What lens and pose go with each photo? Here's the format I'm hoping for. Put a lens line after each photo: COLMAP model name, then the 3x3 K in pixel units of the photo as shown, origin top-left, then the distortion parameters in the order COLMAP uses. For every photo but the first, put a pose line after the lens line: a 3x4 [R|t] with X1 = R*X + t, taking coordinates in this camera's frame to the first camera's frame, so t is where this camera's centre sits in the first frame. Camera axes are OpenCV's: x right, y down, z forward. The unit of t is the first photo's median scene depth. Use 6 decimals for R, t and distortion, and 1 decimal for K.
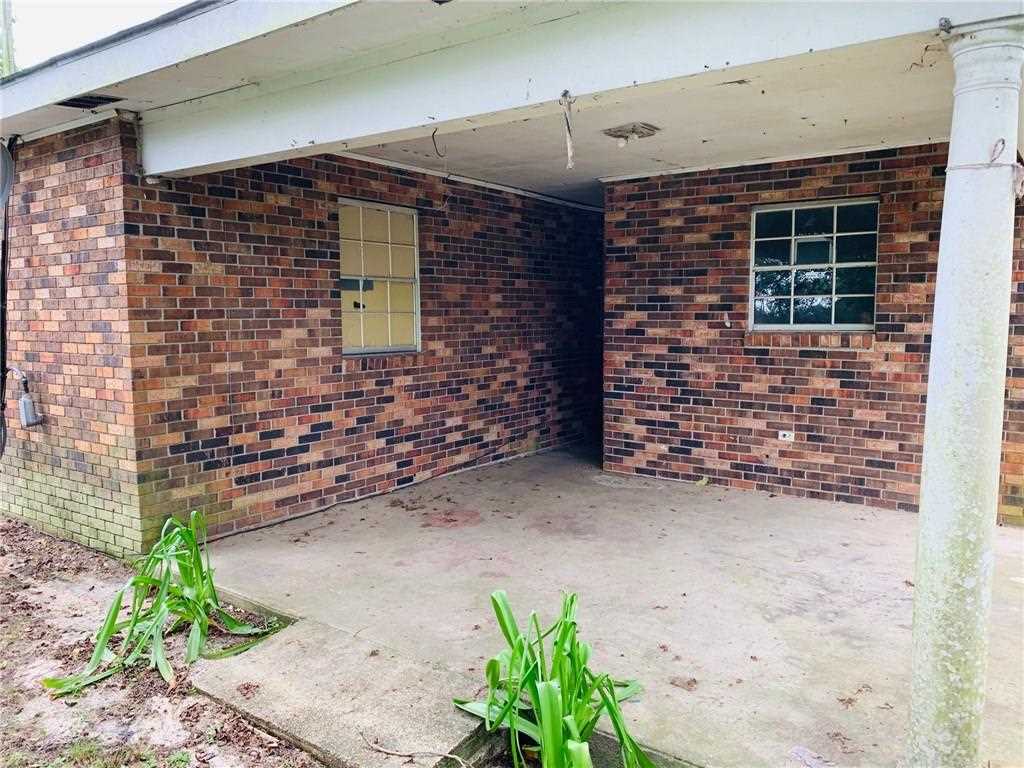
lens RADIAL K [[769.8, 0, 512.0], [0, 769.8, 384.0], [0, 0, 1]] dist [0.110509, -0.236543]
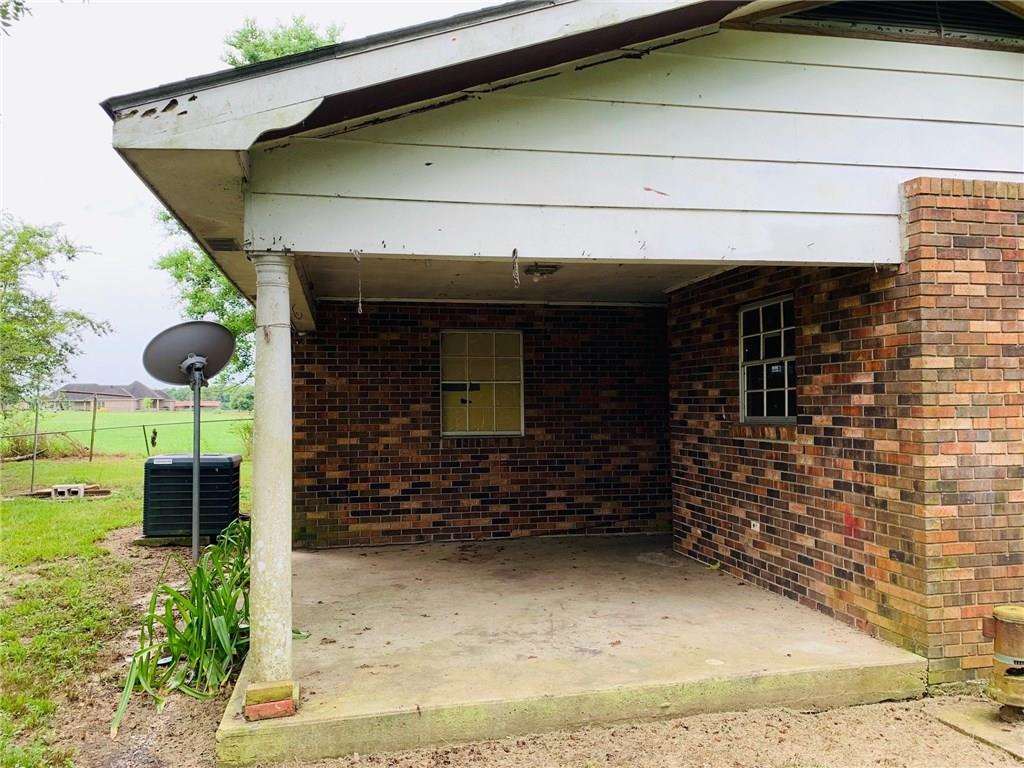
lens RADIAL K [[769.8, 0, 512.0], [0, 769.8, 384.0], [0, 0, 1]] dist [0.110509, -0.236543]
pose [[0.748590, -0.024028, -0.662598, 0.817895], [-0.057435, 0.993237, -0.100908, 0.003362], [0.660541, 0.113595, 0.742147, 0.011805]]
